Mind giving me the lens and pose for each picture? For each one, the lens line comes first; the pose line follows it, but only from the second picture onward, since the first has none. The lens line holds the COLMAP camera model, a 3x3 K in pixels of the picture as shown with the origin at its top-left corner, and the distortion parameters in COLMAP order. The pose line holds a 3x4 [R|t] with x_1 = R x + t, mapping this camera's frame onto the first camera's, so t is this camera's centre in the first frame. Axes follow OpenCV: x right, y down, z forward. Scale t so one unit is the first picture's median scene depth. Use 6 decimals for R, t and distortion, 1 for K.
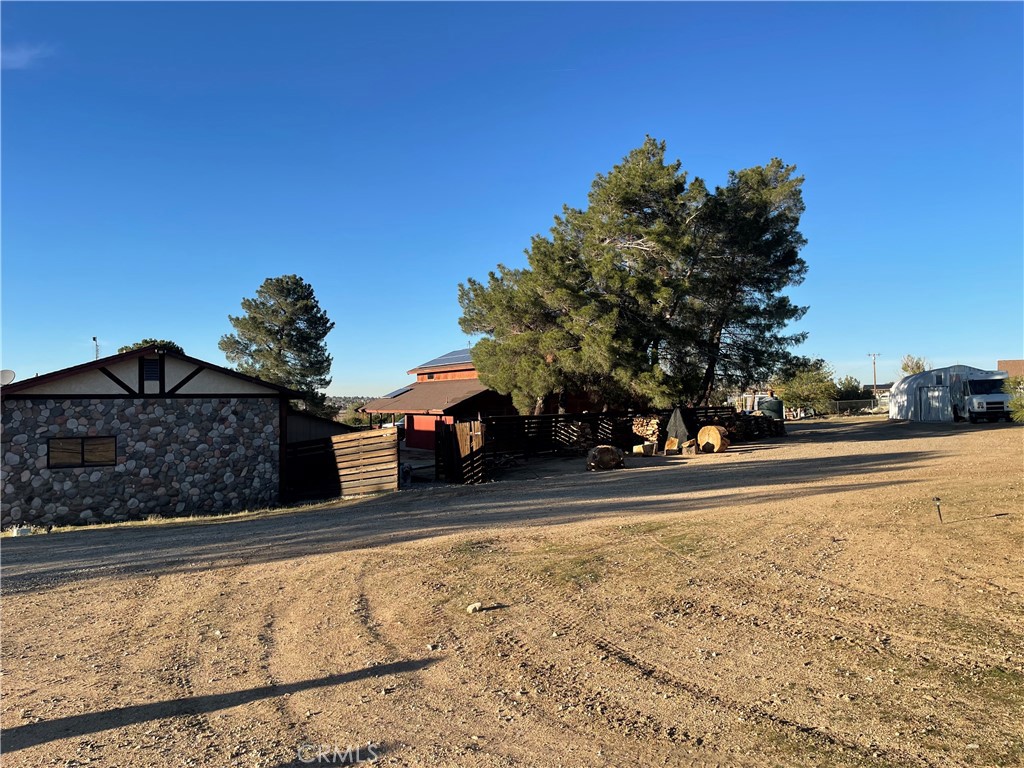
lens RADIAL K [[782.9, 0, 508.2], [0, 782.9, 379.0], [0, 0, 1]] dist [0.103747, -0.146357]
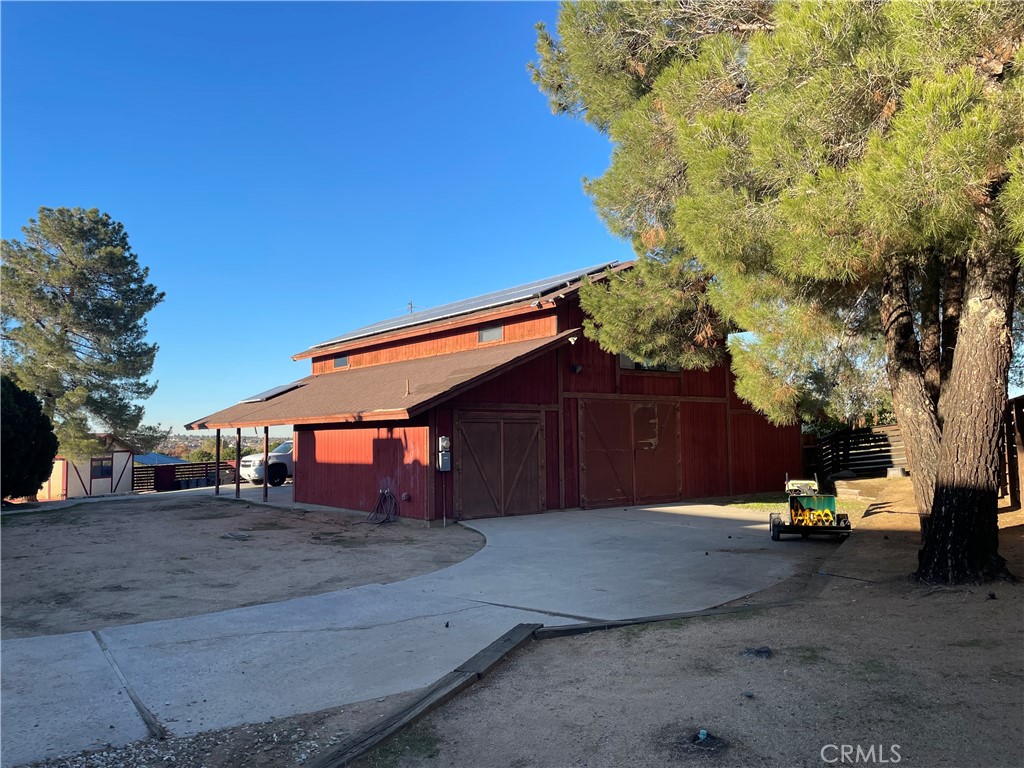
lens RADIAL K [[782.9, 0, 508.2], [0, 782.9, 379.0], [0, 0, 1]] dist [0.103747, -0.146357]
pose [[0.987090, 0.014282, 0.159531, -0.185218], [-0.006403, 0.998739, -0.049791, 0.085716], [-0.160041, 0.048126, 0.985936, 1.190877]]
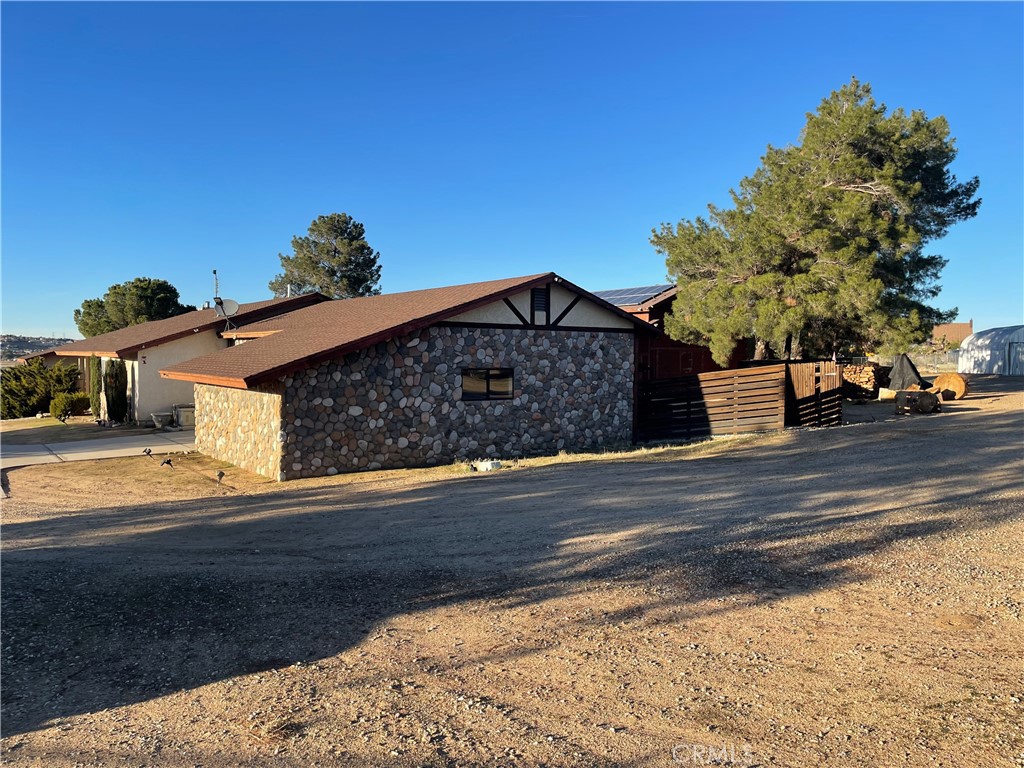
lens RADIAL K [[782.9, 0, 508.2], [0, 782.9, 379.0], [0, 0, 1]] dist [0.103747, -0.146357]
pose [[0.994815, 0.016346, 0.100380, -0.552589], [-0.022236, 0.998078, 0.057837, 0.028368], [-0.099241, -0.059769, 0.993267, 0.065216]]
